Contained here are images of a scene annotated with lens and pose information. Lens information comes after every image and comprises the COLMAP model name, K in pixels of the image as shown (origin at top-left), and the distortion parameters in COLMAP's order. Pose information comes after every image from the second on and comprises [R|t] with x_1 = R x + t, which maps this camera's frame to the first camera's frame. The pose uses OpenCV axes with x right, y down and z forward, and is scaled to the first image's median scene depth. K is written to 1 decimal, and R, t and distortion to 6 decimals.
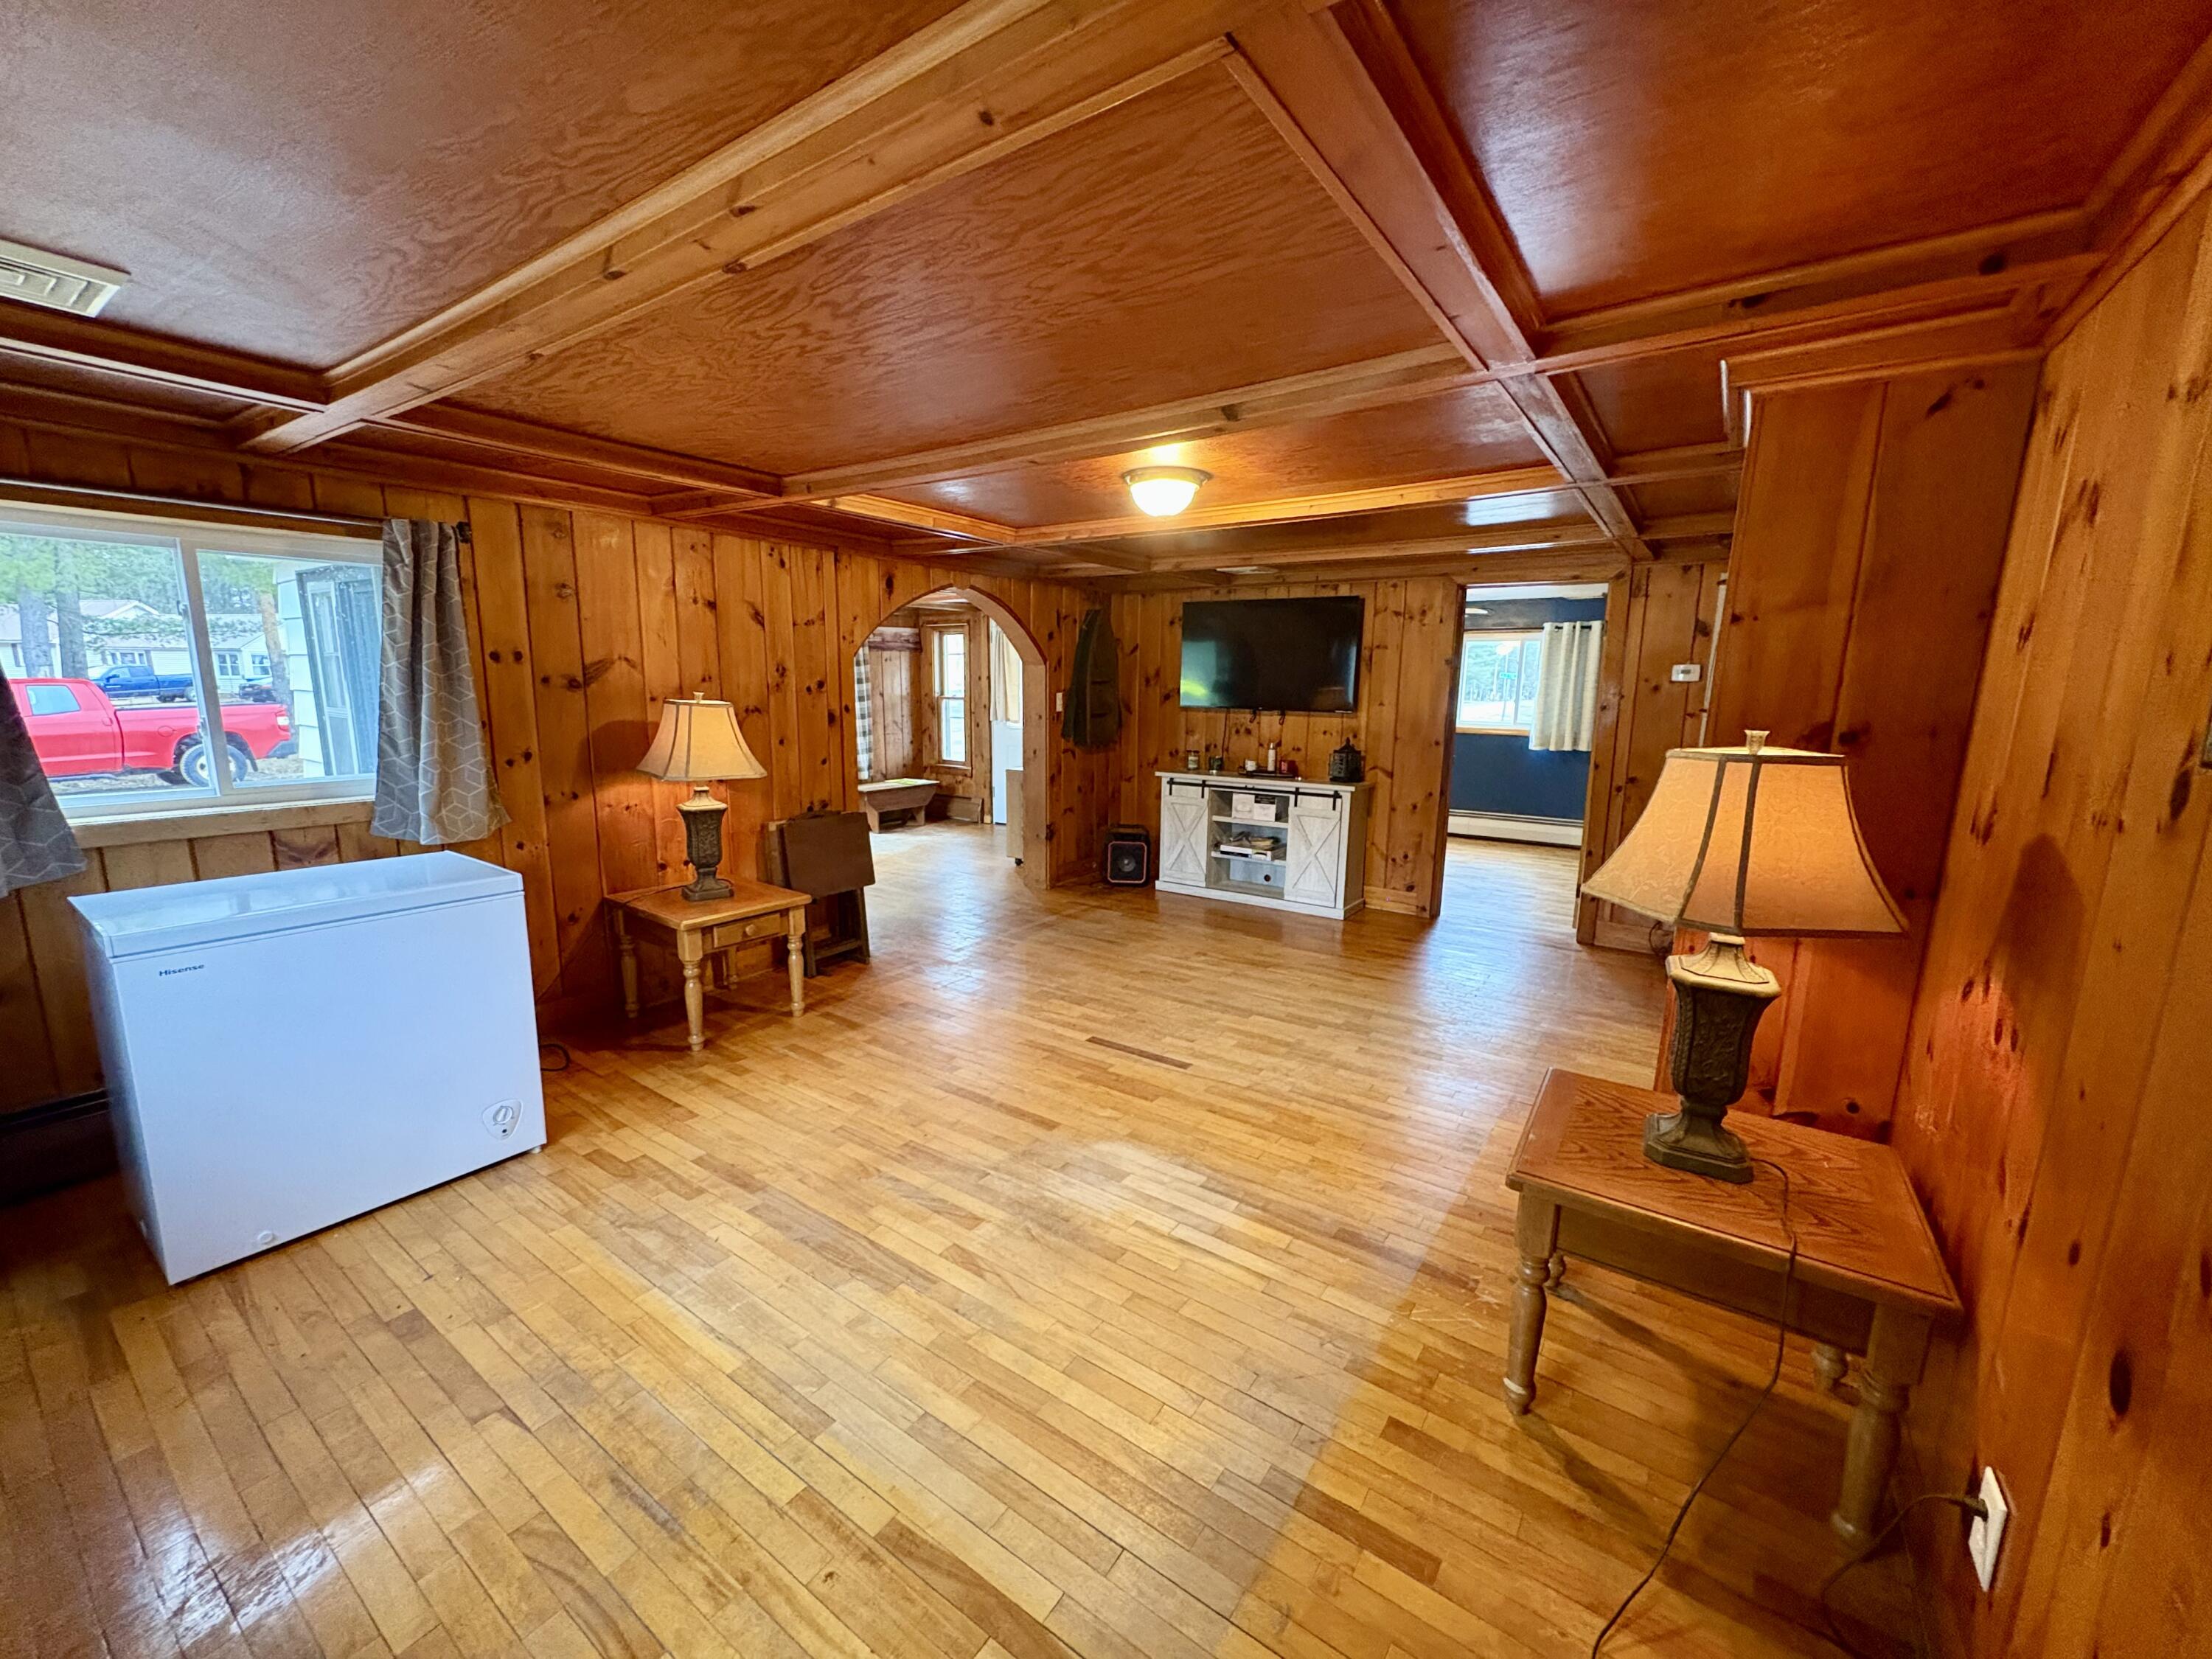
lens RADIAL K [[882.5, 0, 1100.2], [0, 882.5, 830.1], [0, 0, 1]] dist [-0.000349, 0.000680]
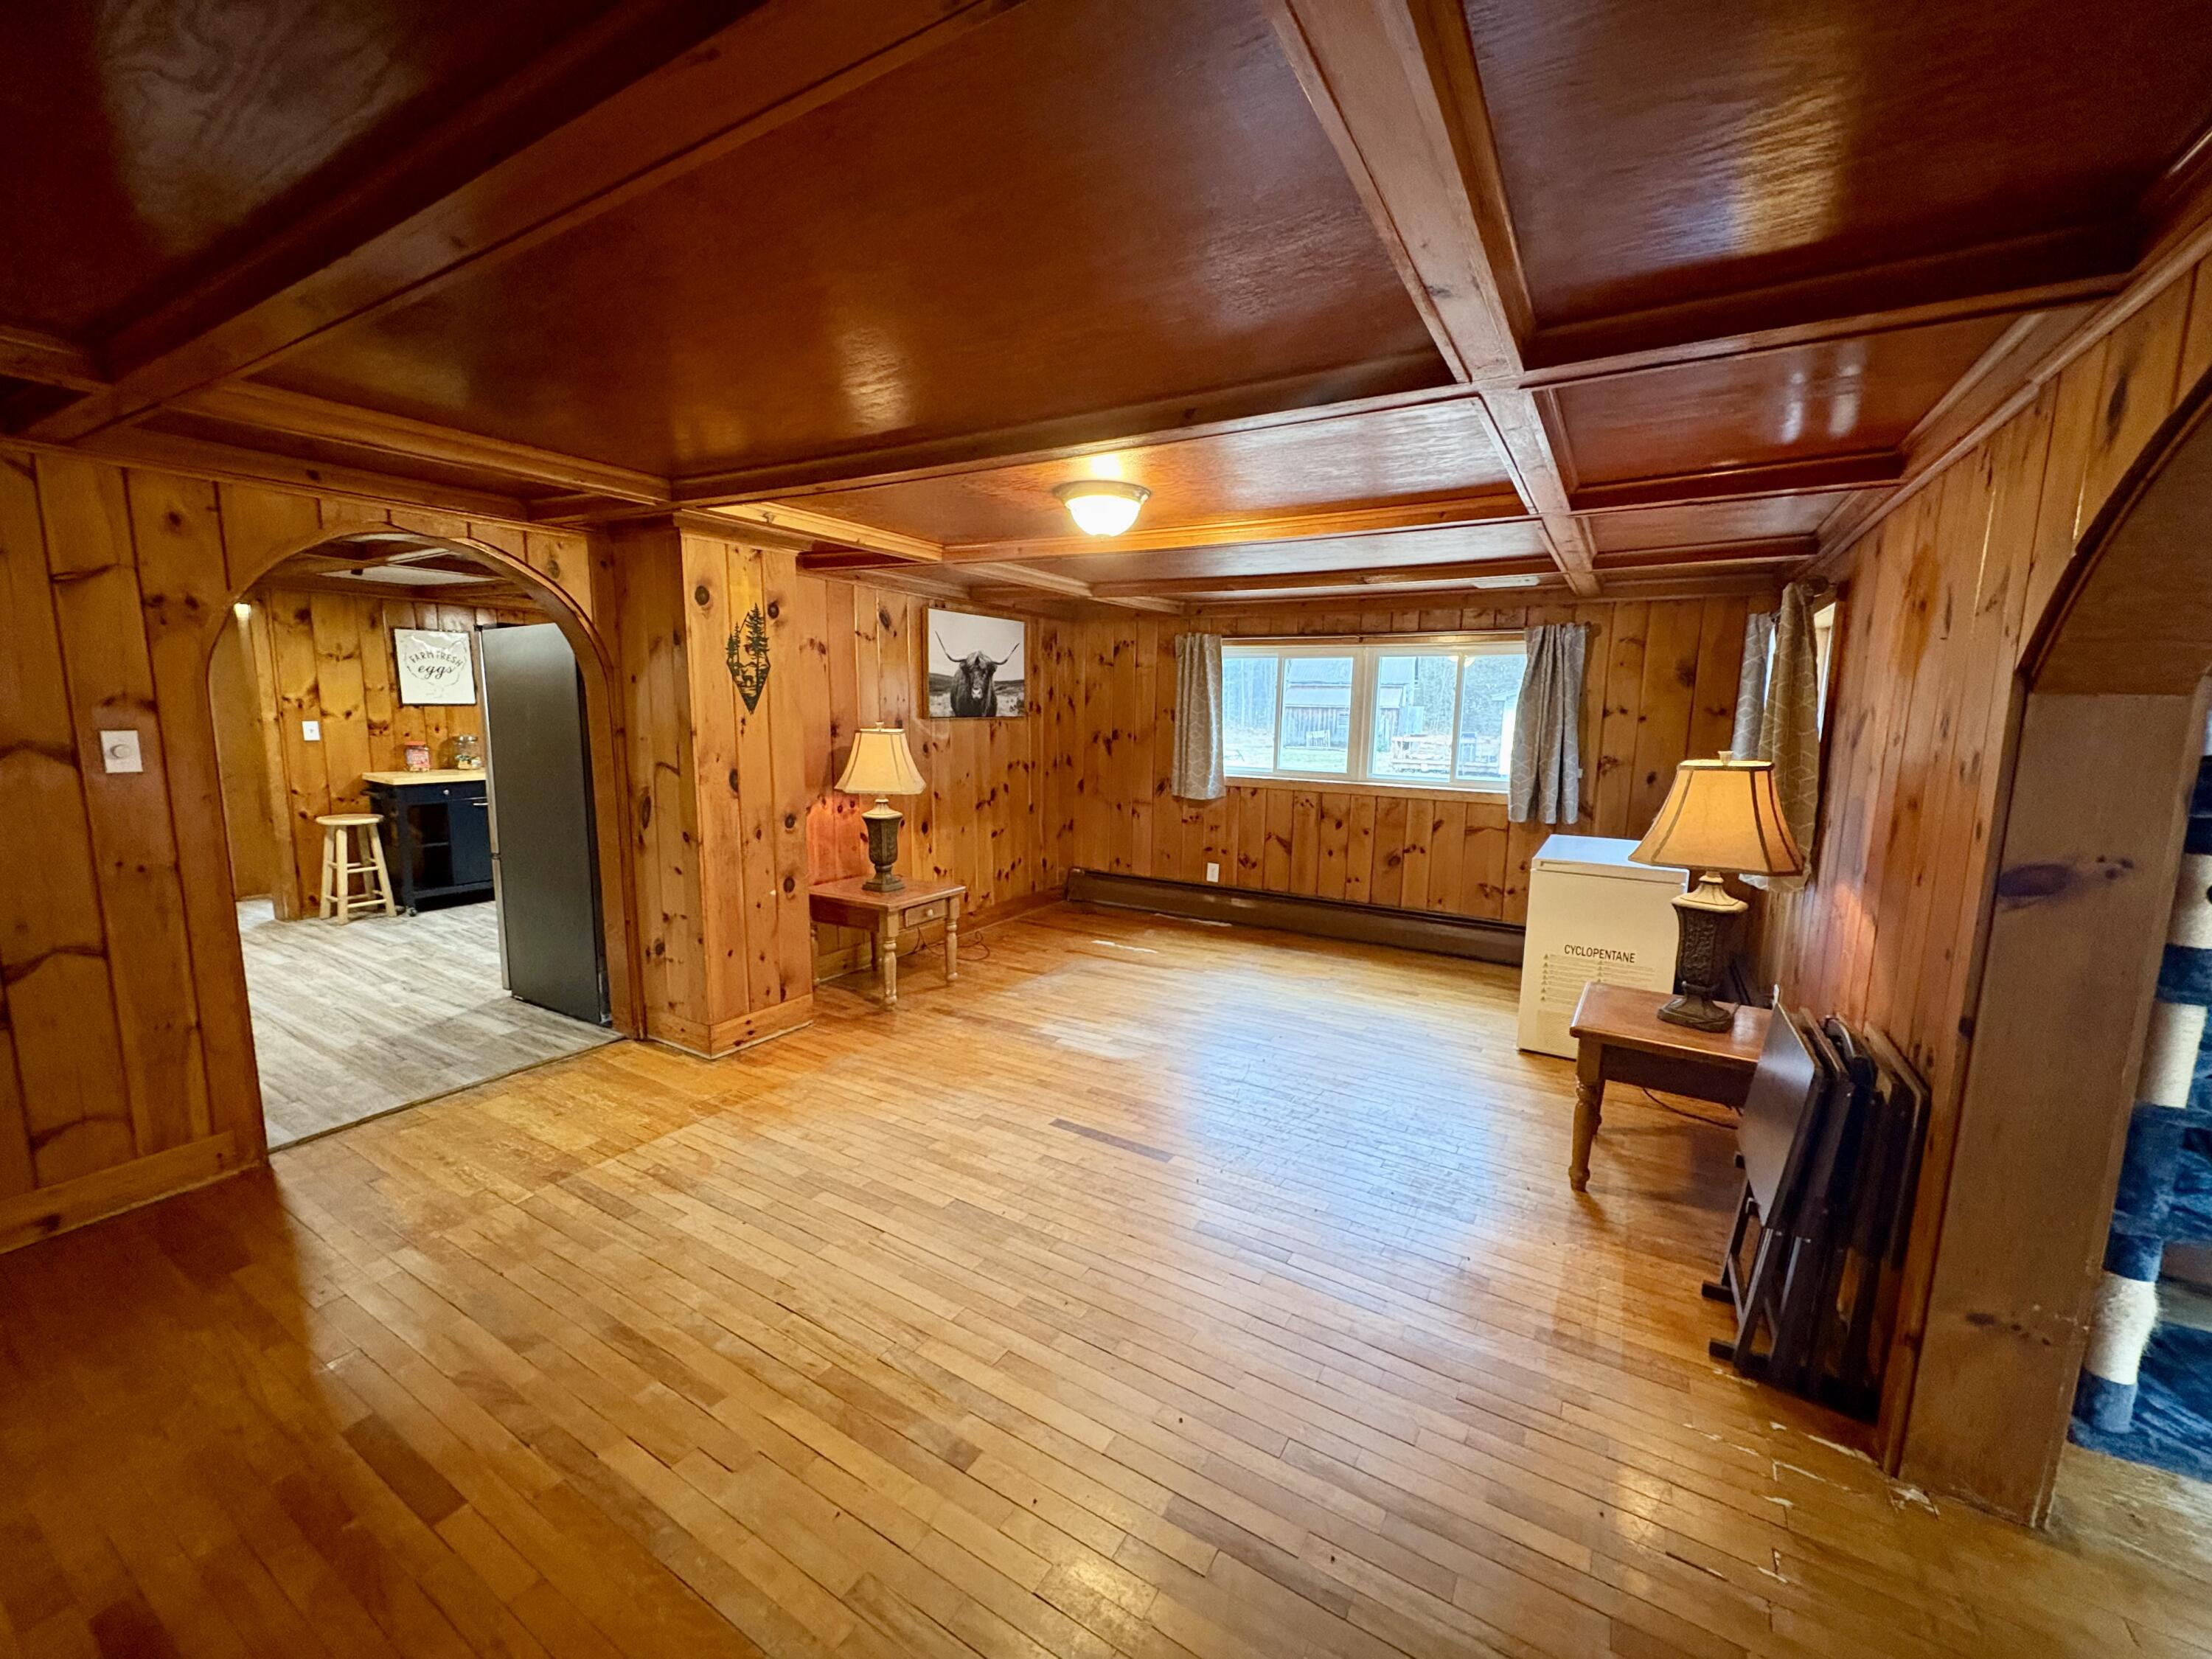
lens RADIAL K [[882.5, 0, 1104.3], [0, 882.5, 824.5], [0, 0, 1]] dist [-0.000349, 0.000680]
pose [[-0.996838, -0.019364, -0.077064, 0.091684], [-0.041692, 0.953086, 0.299815, -0.234169], [0.067643, 0.302080, -0.950880, 1.327922]]
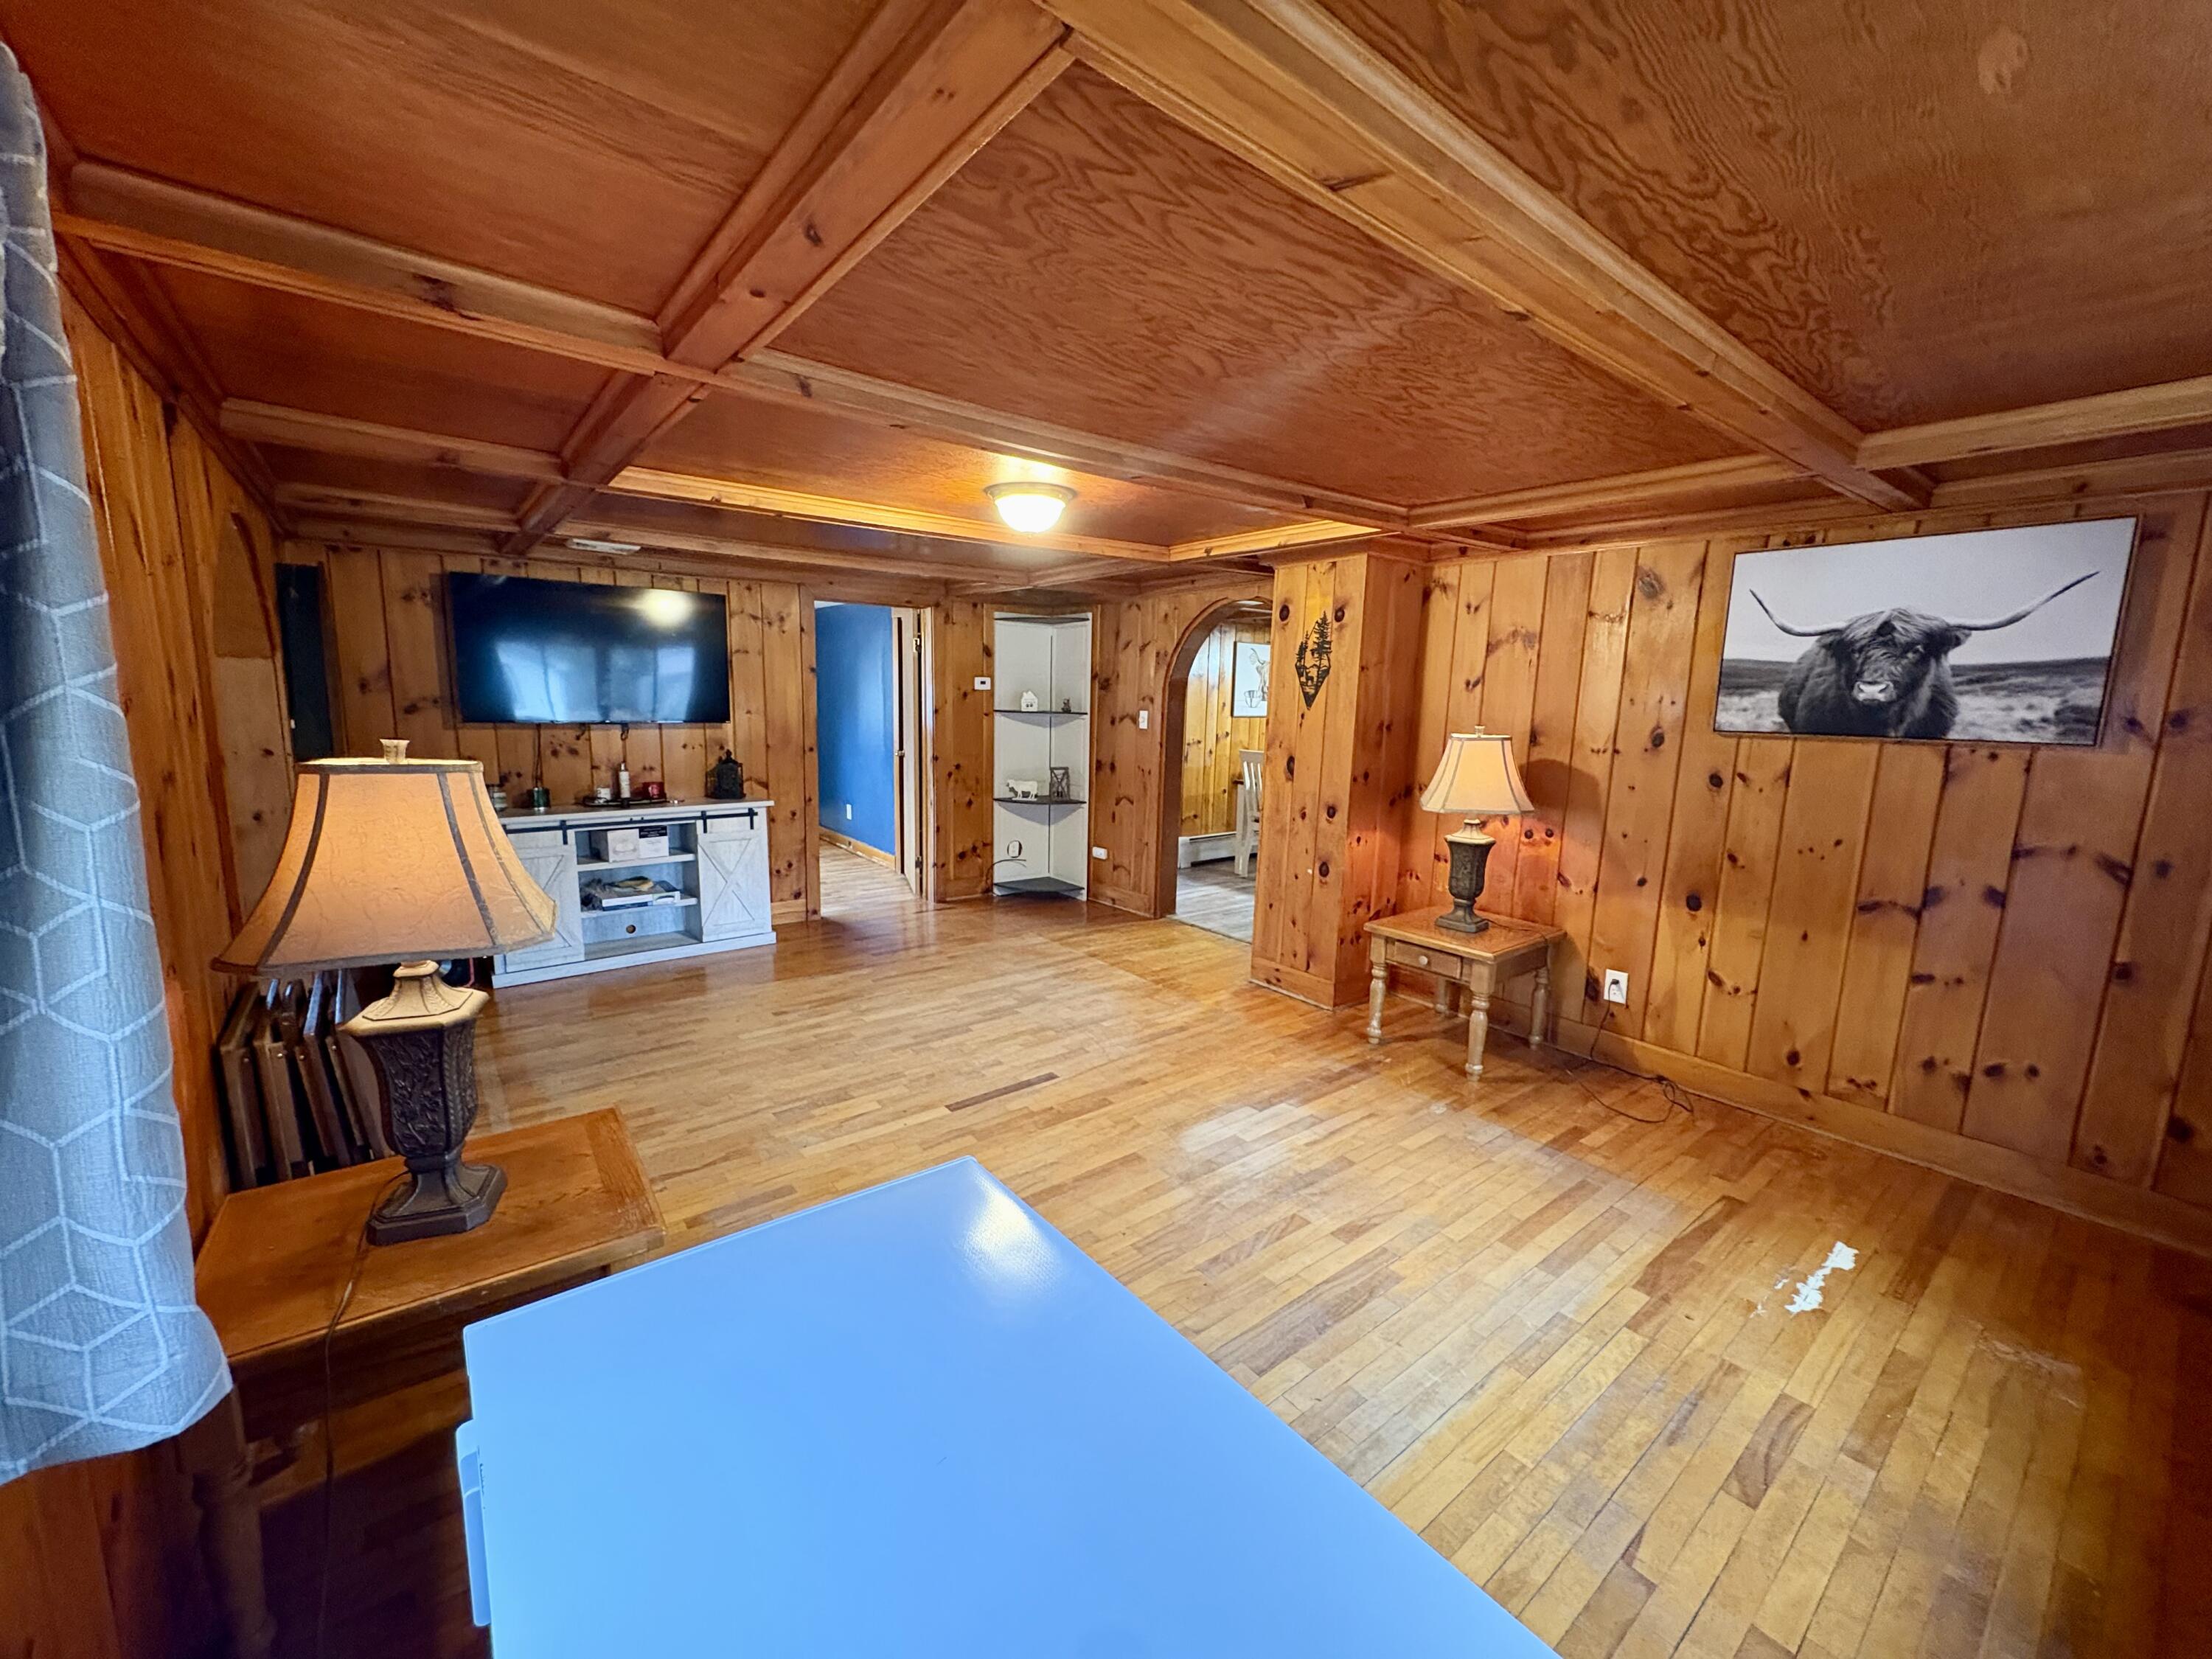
lens RADIAL K [[882.5, 0, 1108.0], [0, 882.5, 830.8], [0, 0, 1]] dist [-0.000349, 0.000680]
pose [[0.281116, -0.156212, 0.946875, -0.597000], [0.144985, 0.982251, 0.119004, -0.091287], [-0.948659, 0.103829, 0.298774, 0.446608]]
